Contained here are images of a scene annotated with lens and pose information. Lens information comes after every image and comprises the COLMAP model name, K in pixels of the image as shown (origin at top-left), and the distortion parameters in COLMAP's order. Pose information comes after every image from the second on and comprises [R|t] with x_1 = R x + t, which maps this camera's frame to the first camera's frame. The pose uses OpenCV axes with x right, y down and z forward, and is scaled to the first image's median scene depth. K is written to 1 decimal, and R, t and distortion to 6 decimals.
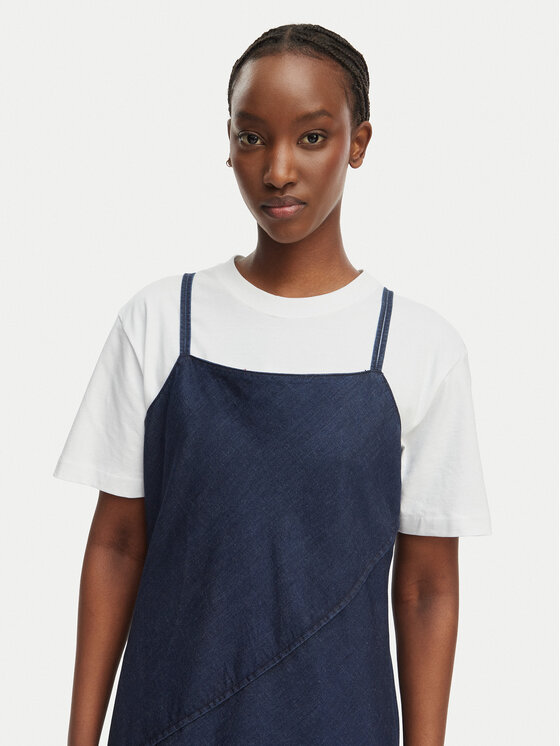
lens RADIAL K [[865.2, 0, 280.0], [0, 865.2, 373.0], [0, 0, 1]] dist [-0.006526, -0.004909]
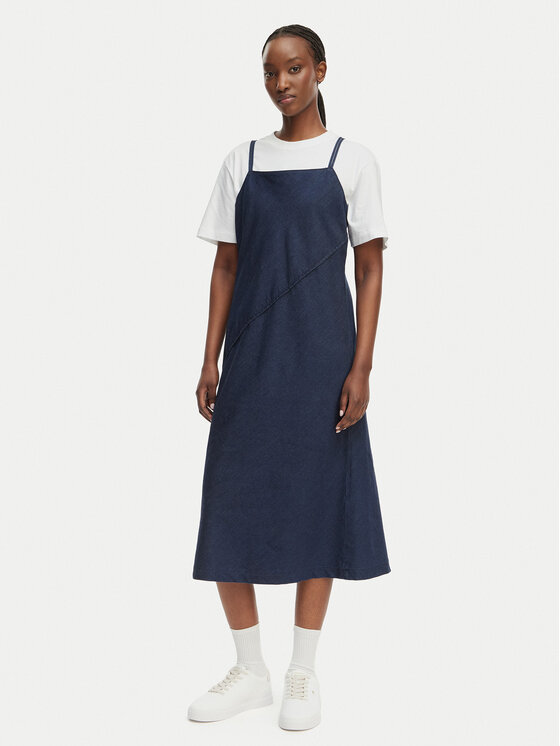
lens RADIAL K [[1035.5, 0, 280.0], [0, 1035.5, 373.0], [0, 0, 1]] dist [0.035942, 0.010773]
pose [[0.974484, -0.047679, -0.219333, 0.554092], [0.019518, 0.991477, -0.128810, 0.881843], [0.223605, 0.121243, 0.967110, -1.603093]]
